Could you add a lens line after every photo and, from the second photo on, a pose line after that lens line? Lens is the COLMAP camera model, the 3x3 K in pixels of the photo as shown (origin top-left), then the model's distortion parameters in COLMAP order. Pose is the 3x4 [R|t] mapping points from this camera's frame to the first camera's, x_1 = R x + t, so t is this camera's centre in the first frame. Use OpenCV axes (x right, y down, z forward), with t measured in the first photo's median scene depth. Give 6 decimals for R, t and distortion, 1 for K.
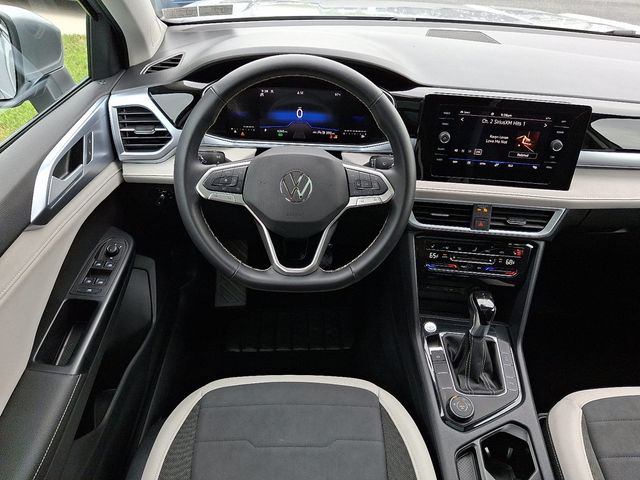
lens RADIAL K [[557.1, 0, 325.4], [0, 557.1, 240.0], [0, 0, 1]] dist [0.078722, -0.118315]
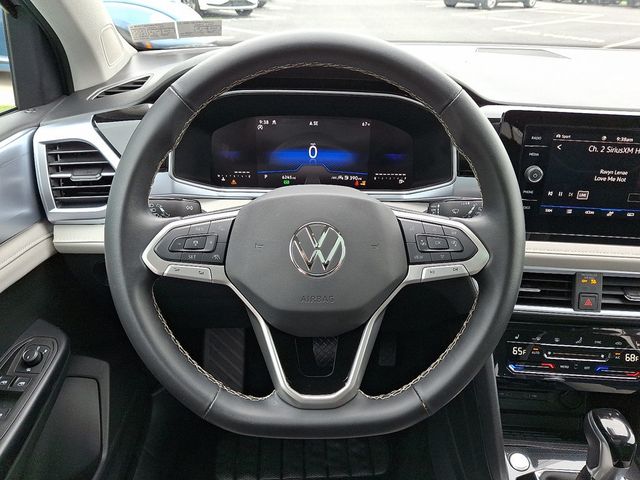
lens RADIAL K [[557.1, 0, 333.7], [0, 557.1, 248.6], [0, 0, 1]] dist [0.078722, -0.118315]
pose [[0.999700, -0.023184, 0.007947, -0.030617], [0.023919, 0.993626, -0.110164, -0.025664], [-0.005342, 0.110321, 0.993882, 0.329576]]
